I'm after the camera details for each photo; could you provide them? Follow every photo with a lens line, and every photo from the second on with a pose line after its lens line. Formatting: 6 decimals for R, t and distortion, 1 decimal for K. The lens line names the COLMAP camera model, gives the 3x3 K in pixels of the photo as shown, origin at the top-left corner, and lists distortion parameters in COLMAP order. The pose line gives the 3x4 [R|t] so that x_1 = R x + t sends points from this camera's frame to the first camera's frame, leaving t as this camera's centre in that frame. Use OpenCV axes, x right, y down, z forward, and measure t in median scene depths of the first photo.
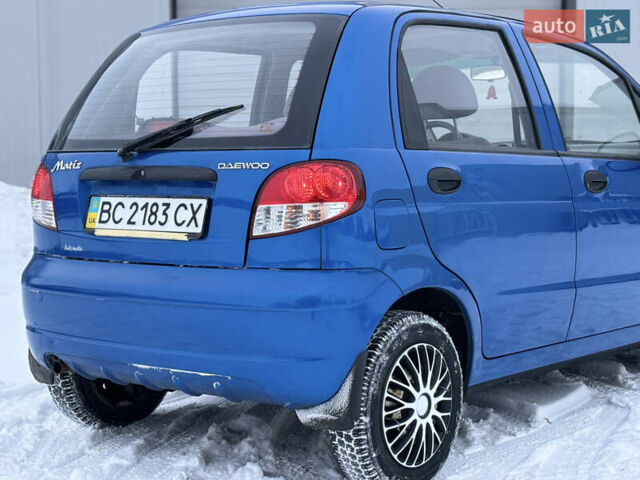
lens RADIAL K [[1318.5, 0, 320.0], [0, 1318.5, 240.0], [0, 0, 1]] dist [0.370460, -0.098482]
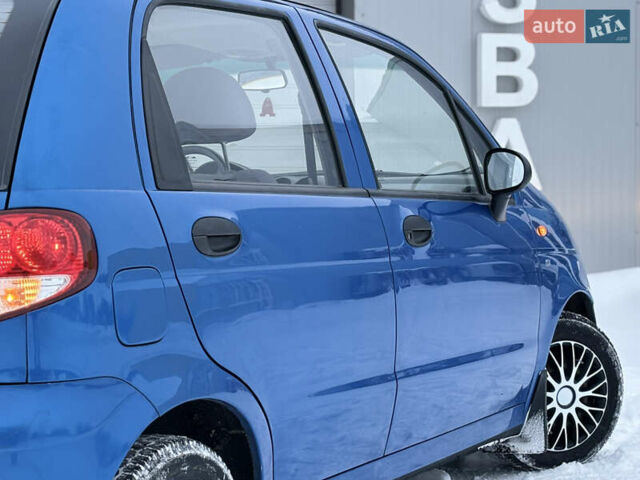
lens RADIAL K [[1500.5, 0, 320.0], [0, 1500.5, 240.0], [0, 0, 1]] dist [0.110462, 0.435811]
pose [[0.982719, -0.015399, 0.184462, 0.005725], [0.019971, 0.999537, -0.022956, -0.024480], [-0.184024, 0.026243, 0.982571, 0.248399]]
